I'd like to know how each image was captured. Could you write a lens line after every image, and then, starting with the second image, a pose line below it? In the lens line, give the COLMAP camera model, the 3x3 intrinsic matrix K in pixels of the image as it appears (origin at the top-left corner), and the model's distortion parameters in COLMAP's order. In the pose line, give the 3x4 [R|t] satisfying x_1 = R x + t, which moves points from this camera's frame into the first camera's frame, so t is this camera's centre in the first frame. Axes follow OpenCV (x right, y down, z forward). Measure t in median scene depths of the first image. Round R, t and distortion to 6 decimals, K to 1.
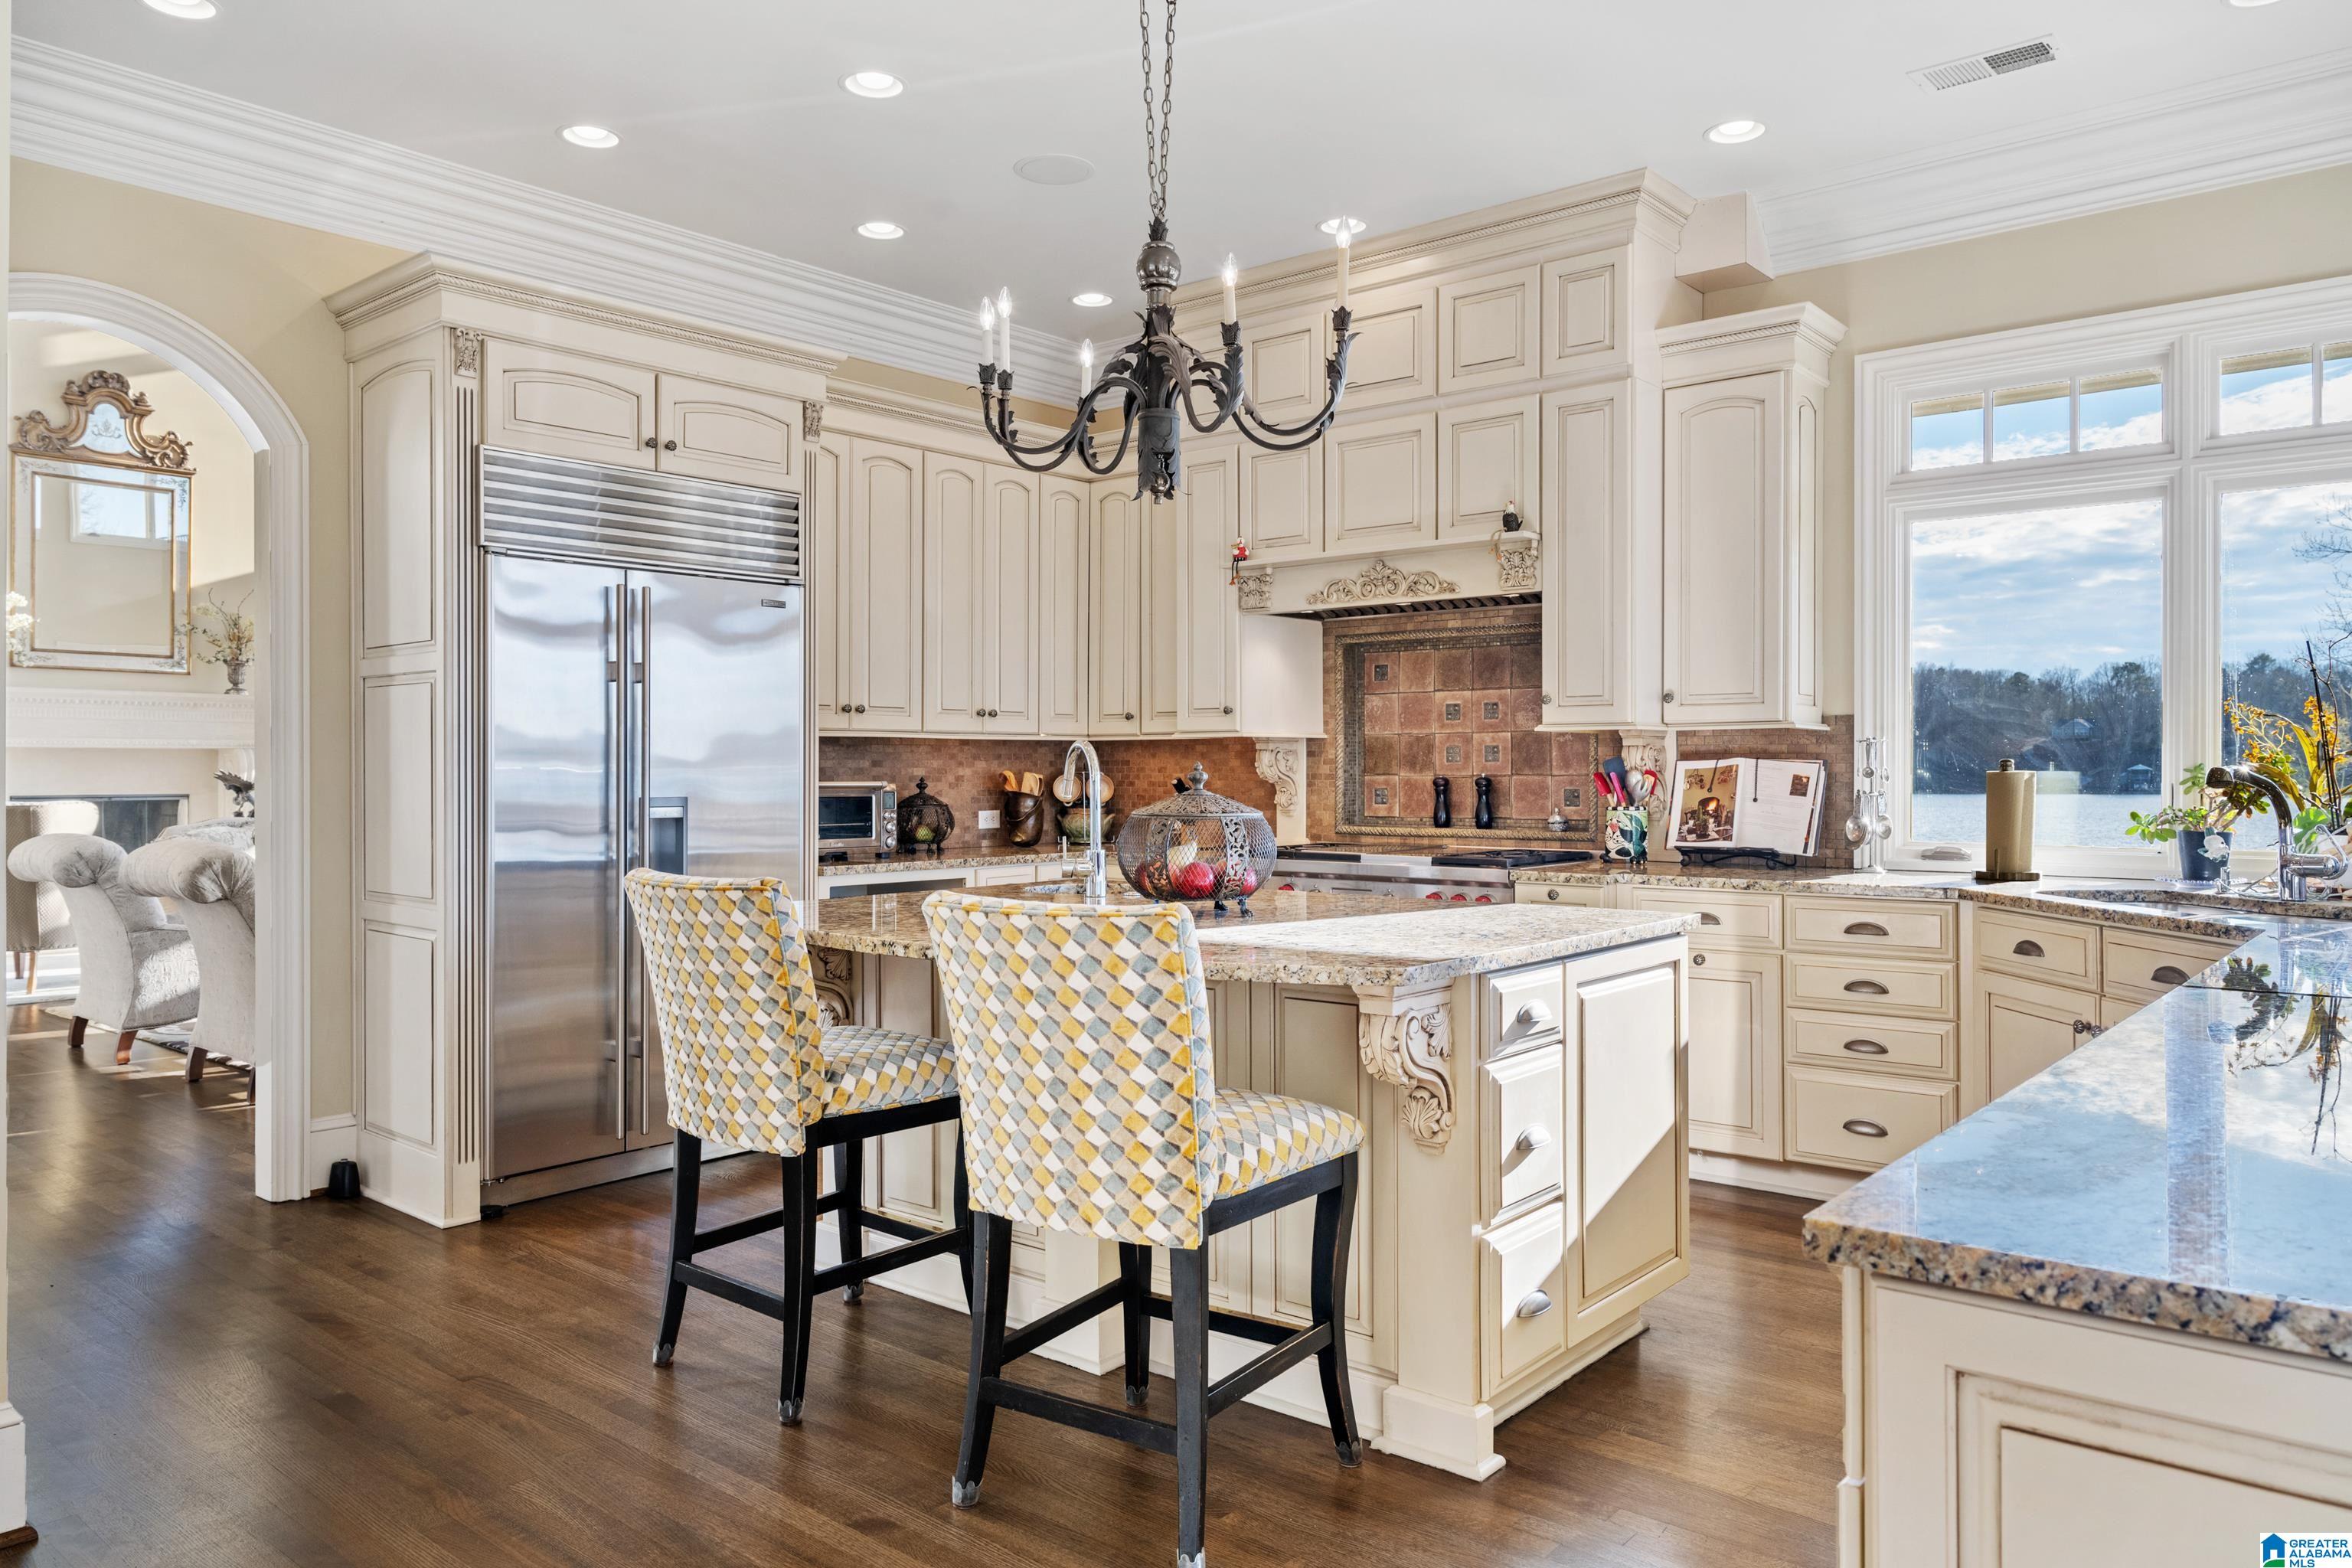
lens RADIAL K [[1584.7, 0, 1177.0], [0, 1584.7, 787.5], [0, 0, 1]] dist [-0.001019, -0.000116]
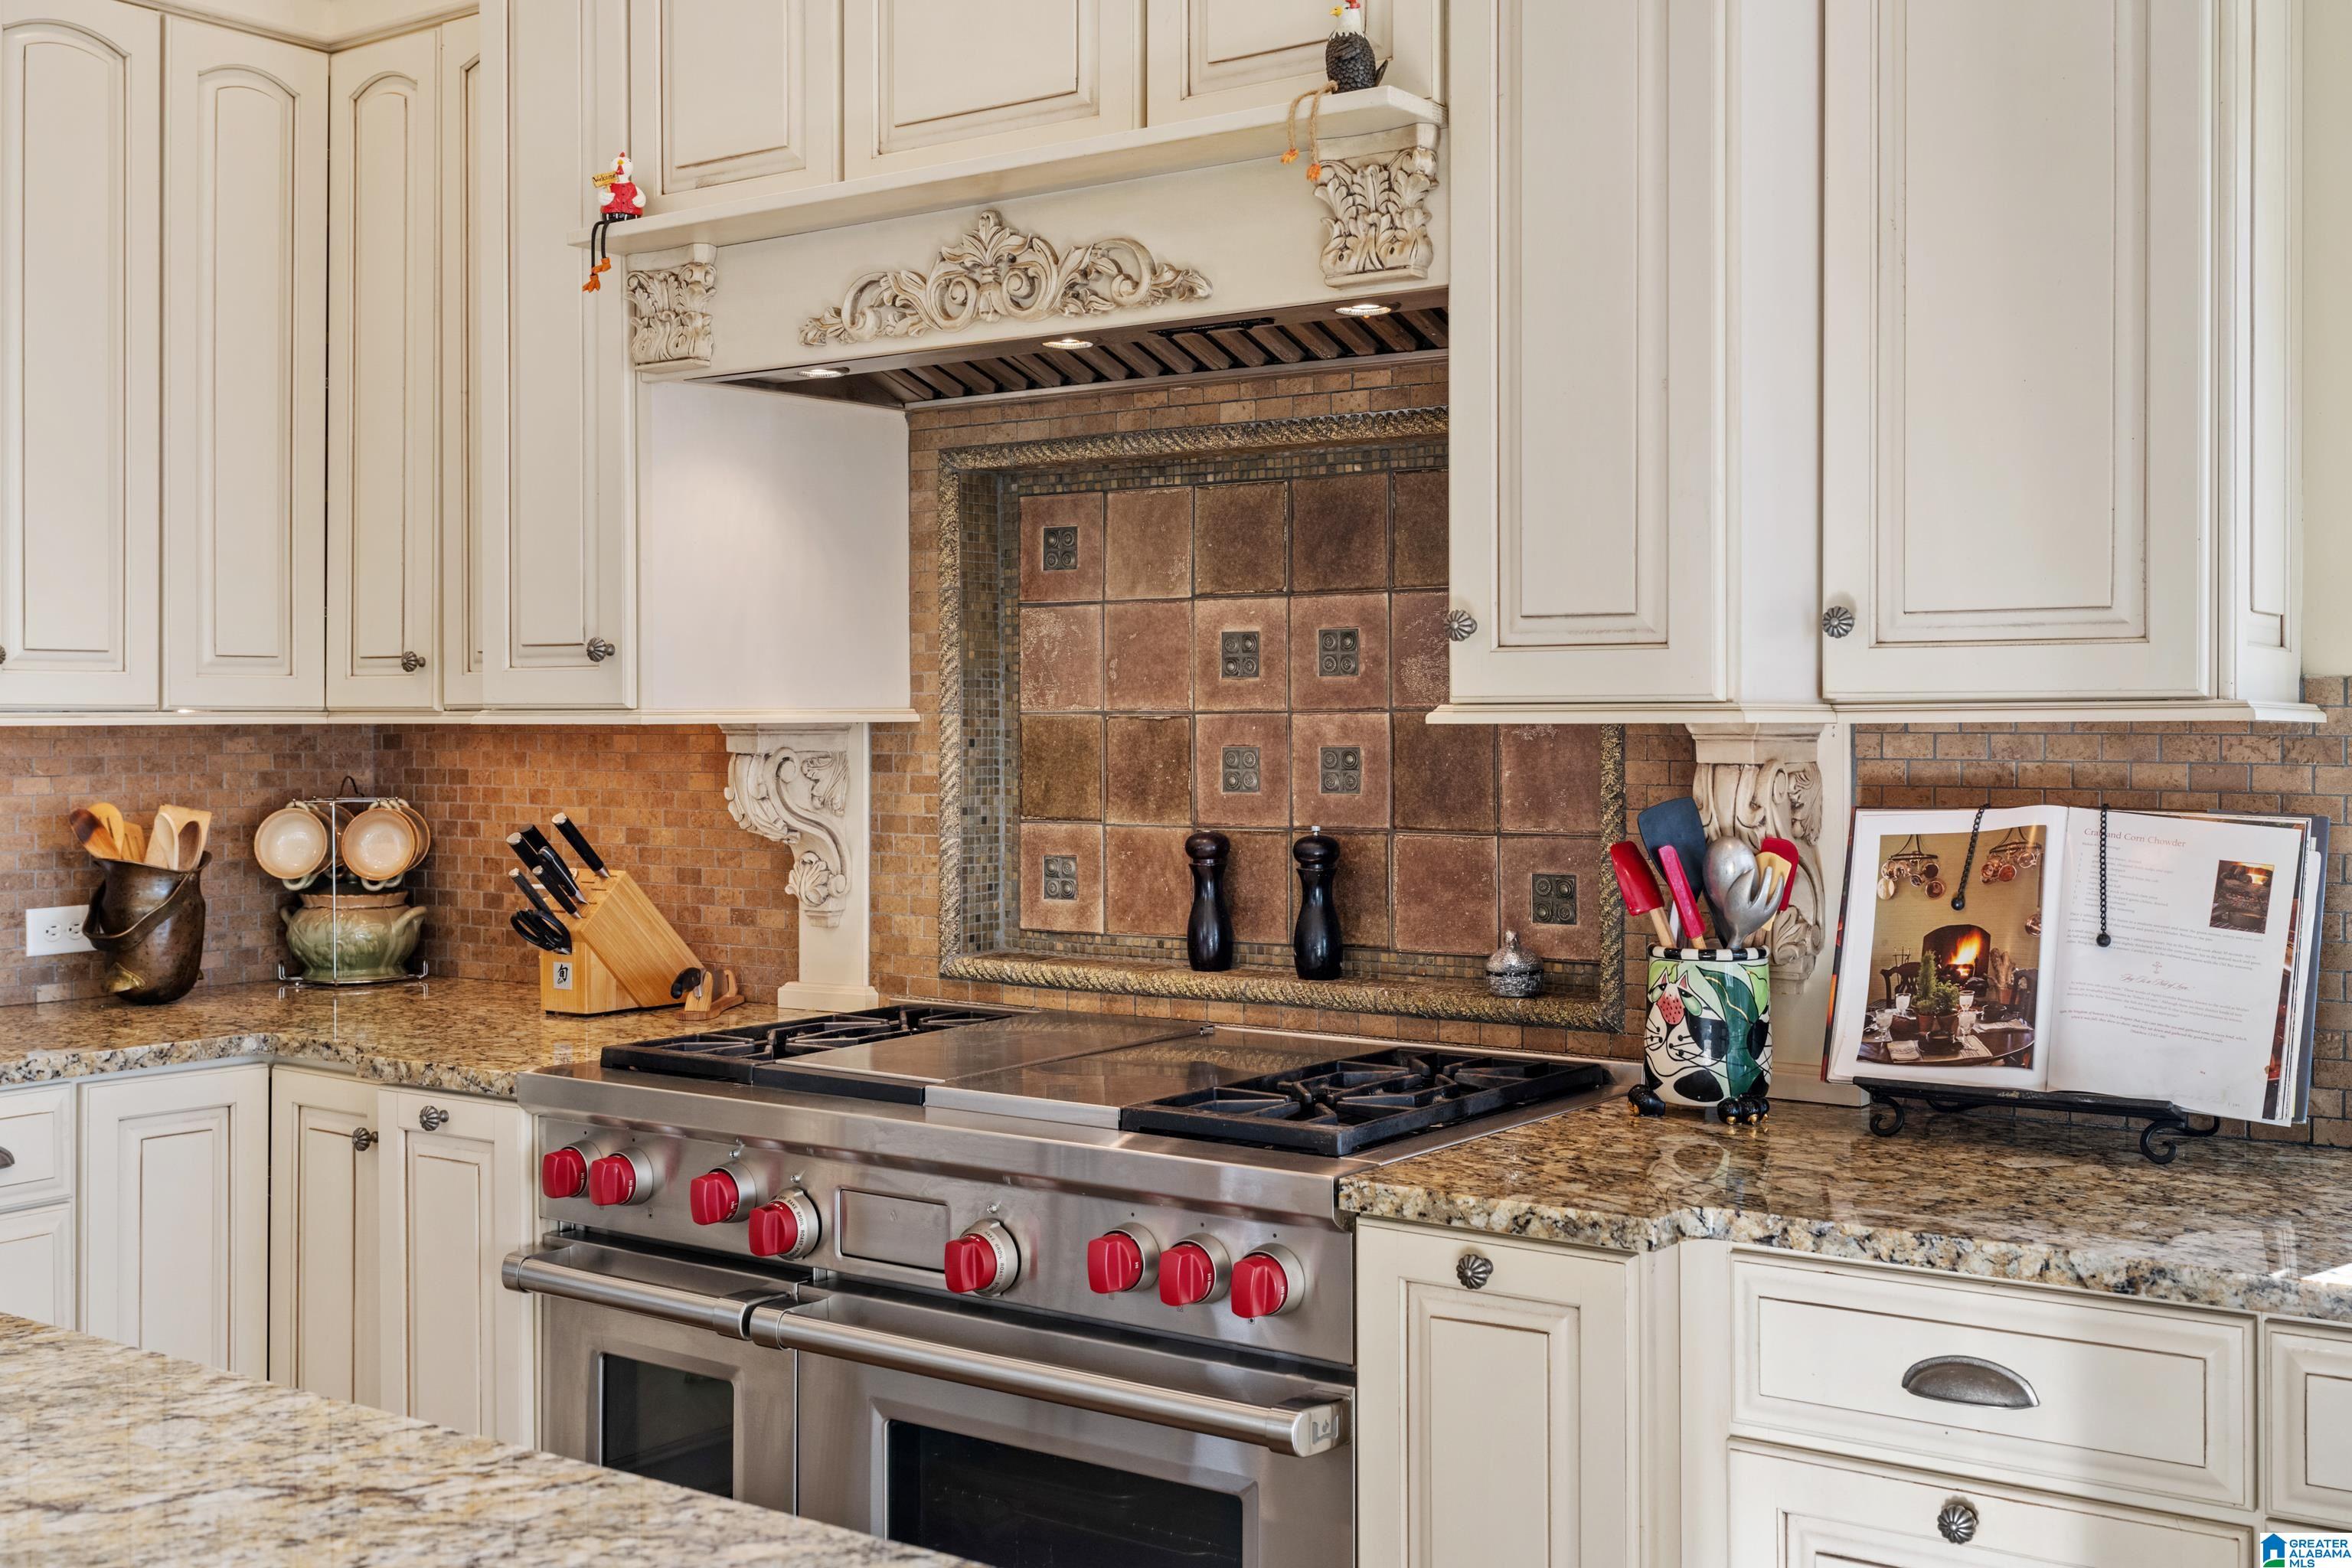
lens RADIAL K [[2495.5, 0, 1176.2], [0, 2495.5, 769.7], [0, 0, 1]] dist [0.000834, 0.000000]
pose [[0.997276, -0.001537, 0.073748, 0.120927], [0.000948, 0.999967, 0.008024, -0.026649], [-0.073757, -0.007932, 0.997245, 0.439103]]
